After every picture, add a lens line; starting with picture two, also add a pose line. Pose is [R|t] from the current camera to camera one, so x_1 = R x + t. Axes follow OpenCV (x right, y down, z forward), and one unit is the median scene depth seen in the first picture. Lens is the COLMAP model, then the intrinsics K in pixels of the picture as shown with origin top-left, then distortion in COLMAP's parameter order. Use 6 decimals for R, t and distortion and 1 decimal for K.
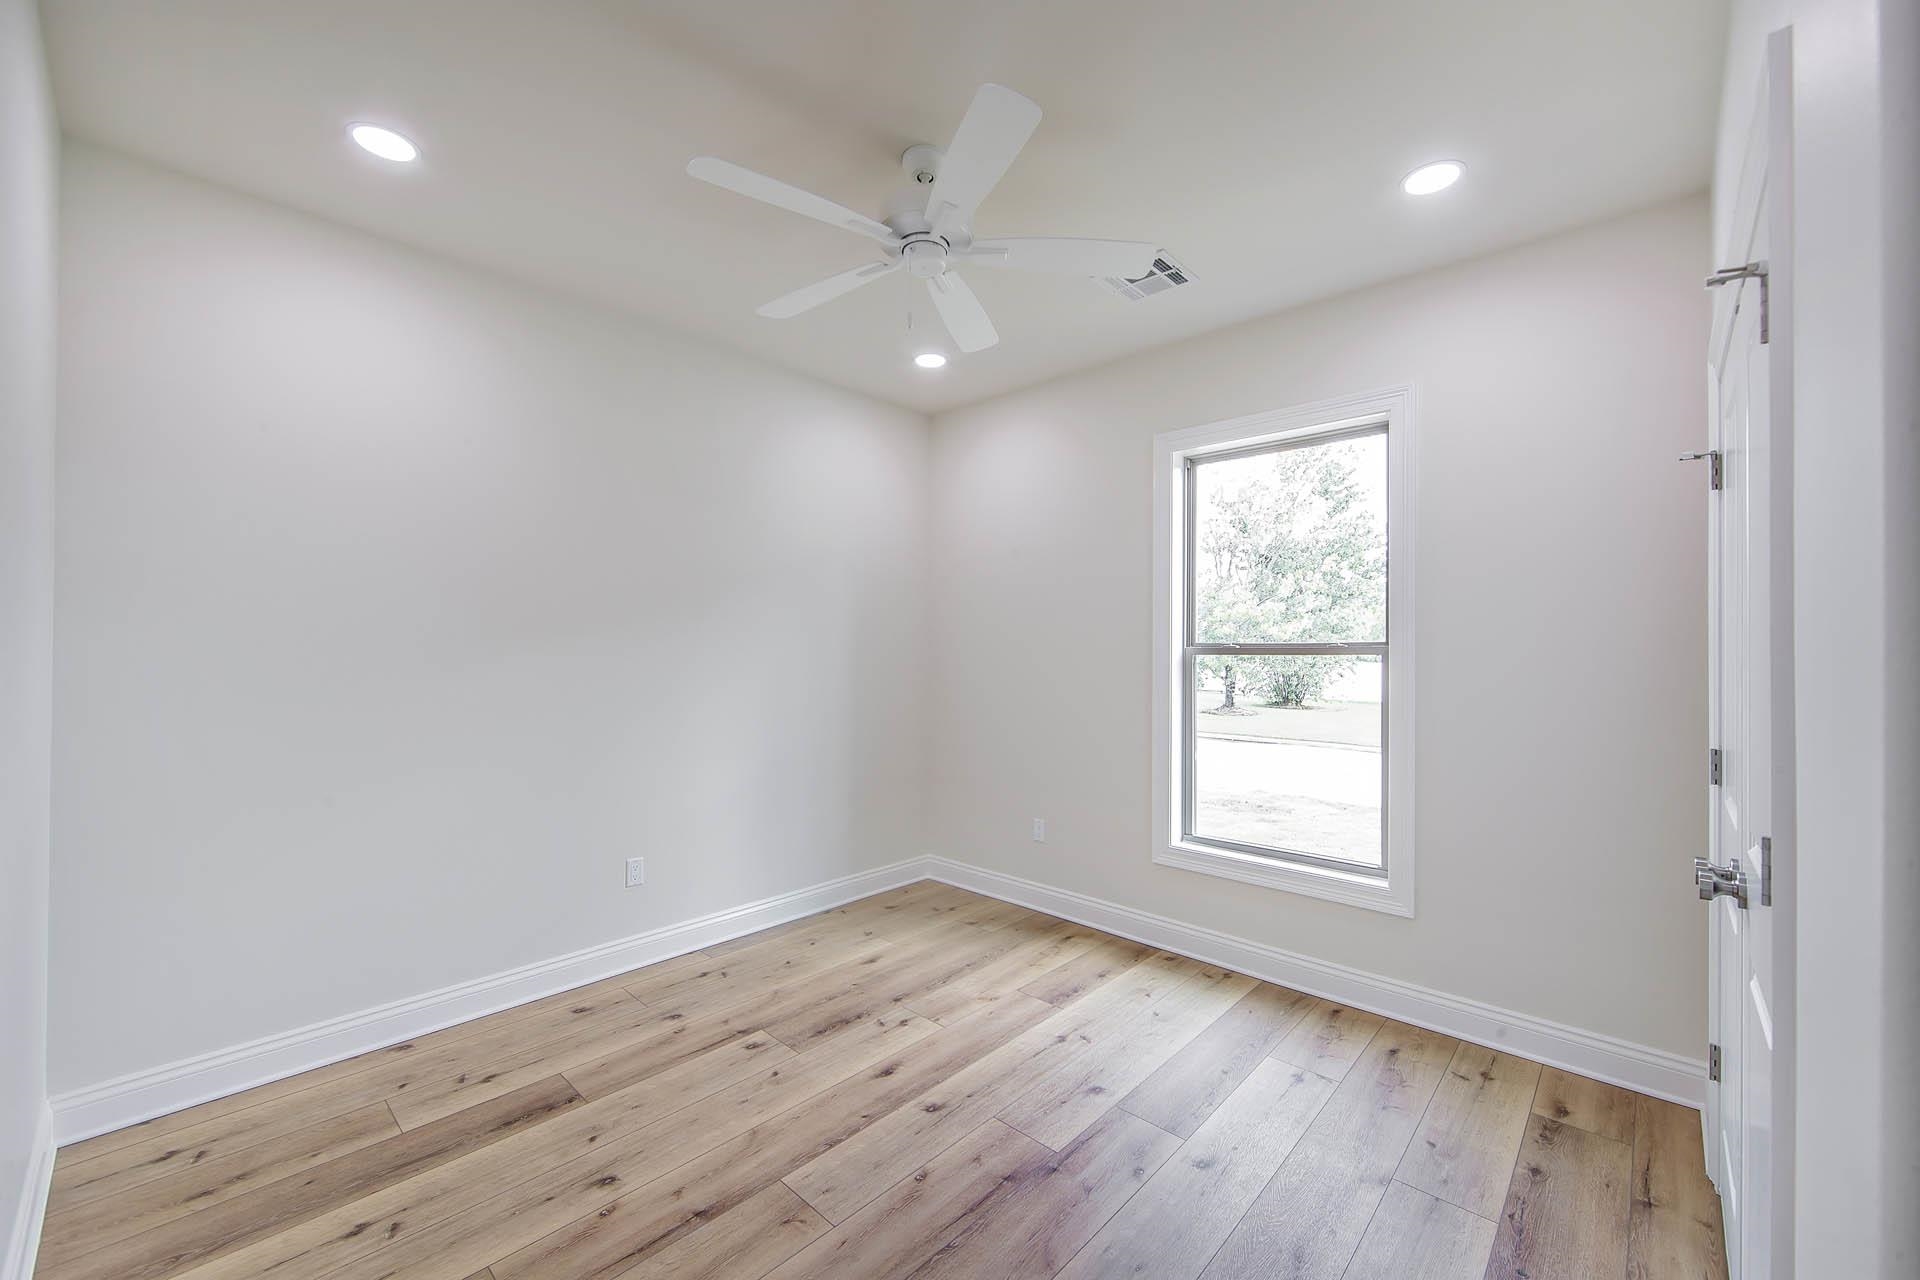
lens RADIAL K [[760.5, 0, 962.3], [0, 760.5, 642.1], [0, 0, 1]] dist [0.000581, -0.000330]
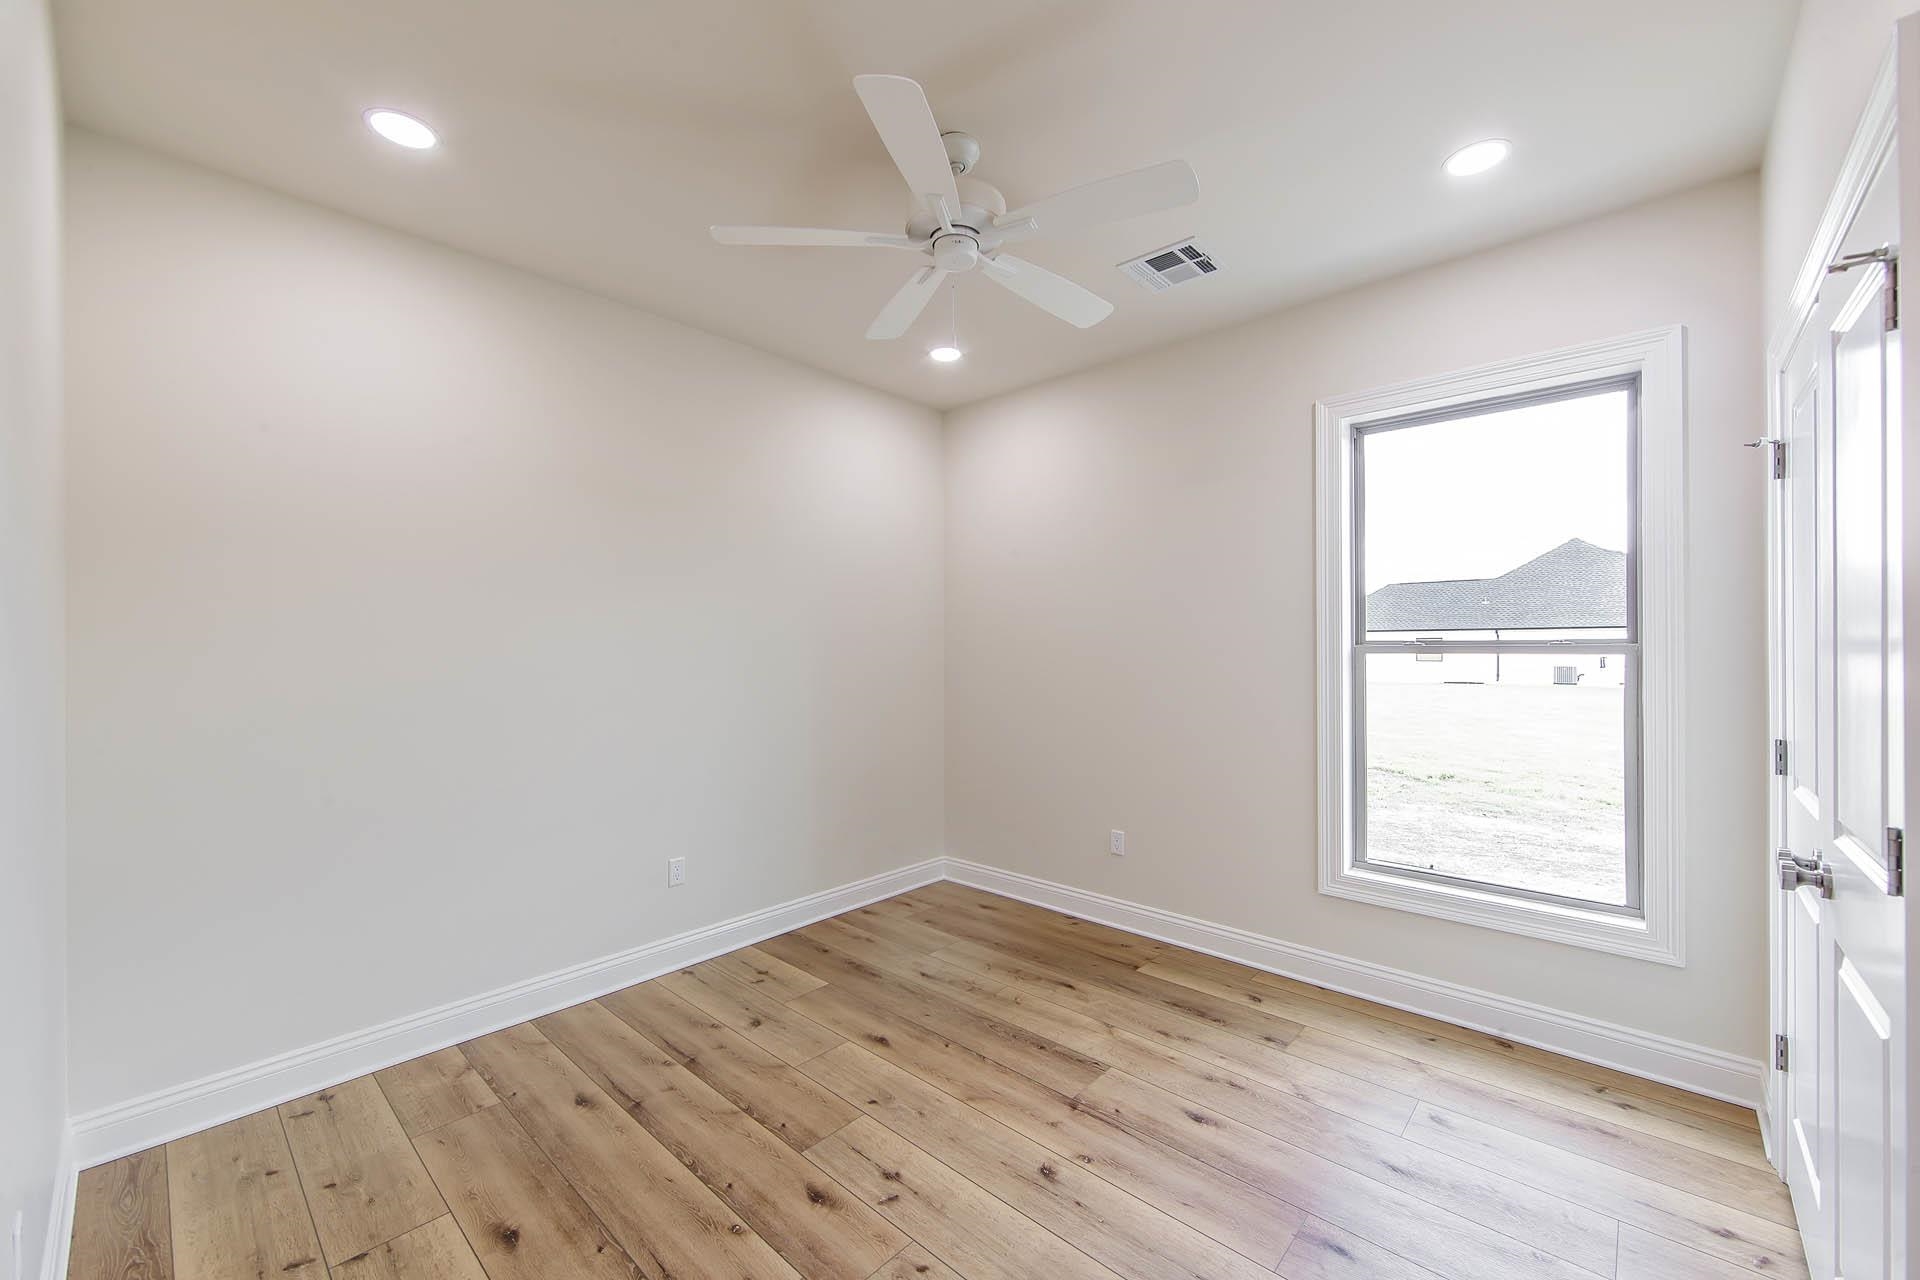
lens RADIAL K [[760.5, 0, 957.4], [0, 760.5, 644.4], [0, 0, 1]] dist [0.000581, -0.000330]
pose [[0.999903, -0.003502, -0.013479, -0.097238], [0.003563, 0.999983, 0.004519, 0.000675], [0.013463, -0.004566, 0.999899, 0.082636]]
